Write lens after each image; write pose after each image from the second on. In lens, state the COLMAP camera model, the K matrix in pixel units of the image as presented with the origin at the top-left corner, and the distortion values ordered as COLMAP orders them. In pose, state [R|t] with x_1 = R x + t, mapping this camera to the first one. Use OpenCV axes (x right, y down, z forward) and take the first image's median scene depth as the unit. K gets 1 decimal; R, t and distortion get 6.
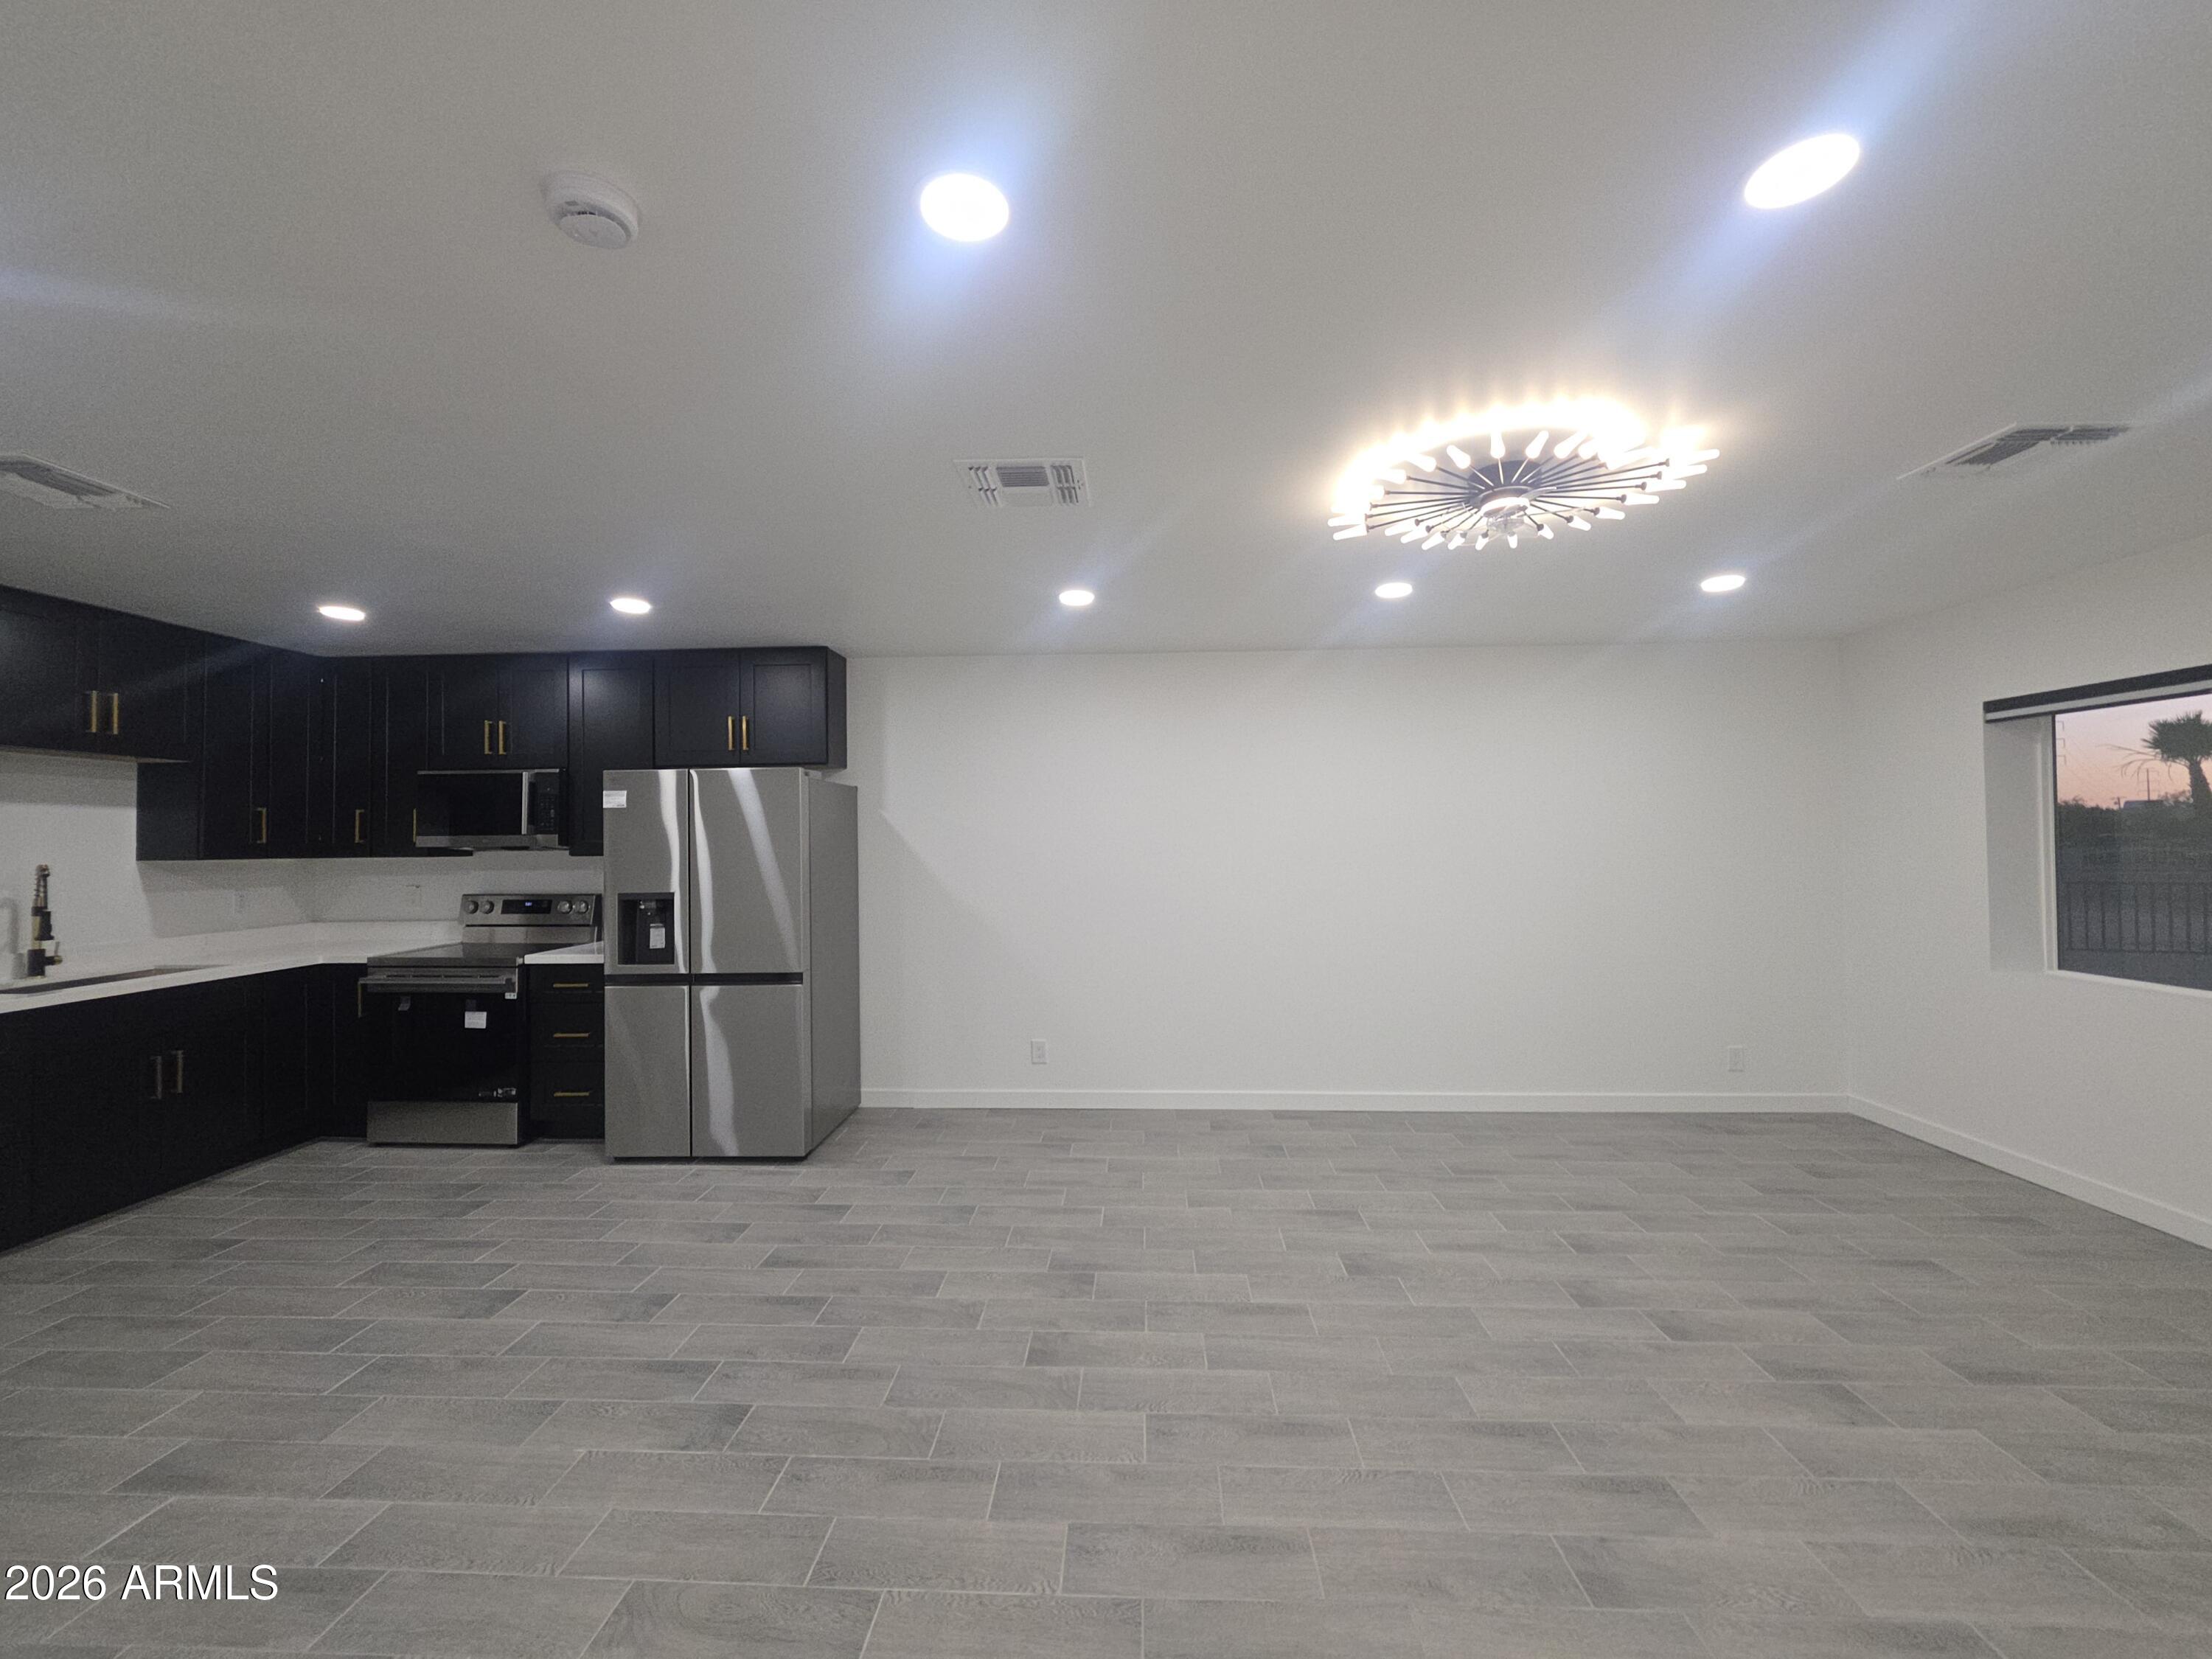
lens RADIAL K [[884.2, 0, 1100.0], [0, 884.2, 831.8], [0, 0, 1]] dist [0.002135, -0.000386]
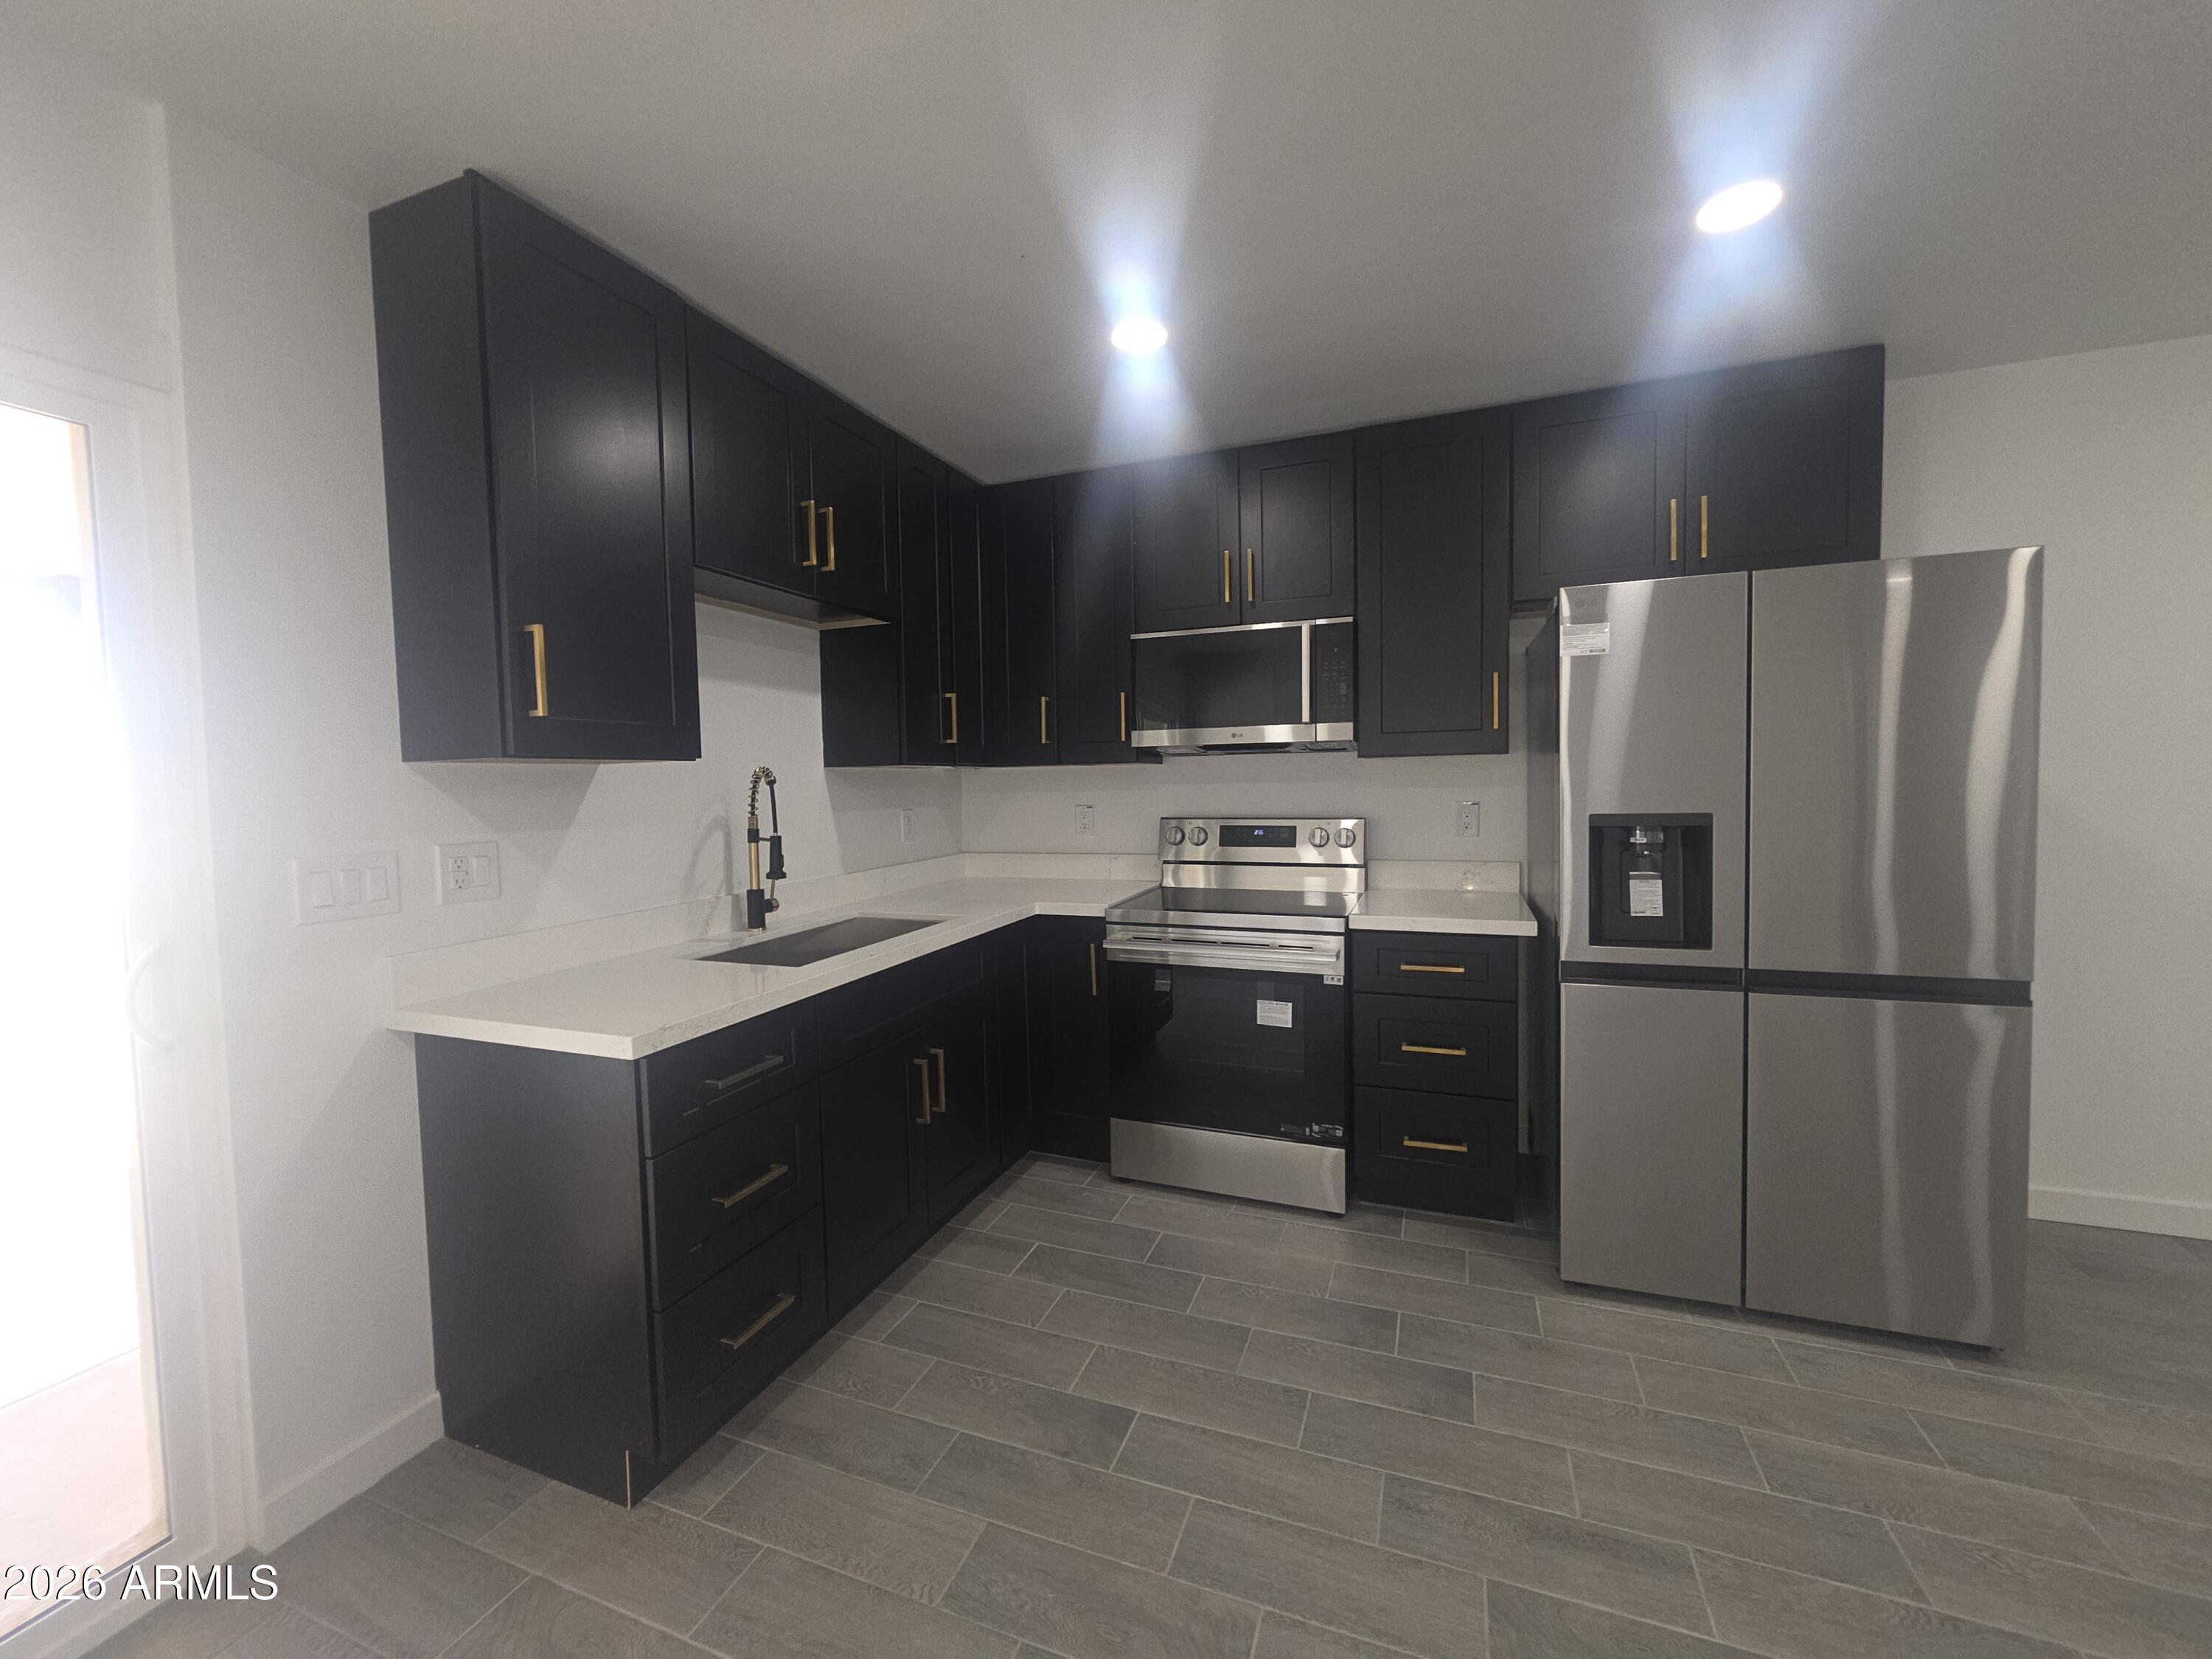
lens RADIAL K [[884.2, 0, 1106.9], [0, 884.2, 822.8], [0, 0, 1]] dist [0.002135, -0.000386]
pose [[0.949850, 0.006734, -0.312632, -0.704036], [0.013637, 0.997925, 0.062926, 0.038904], [0.312408, -0.064034, 0.947788, 0.418909]]
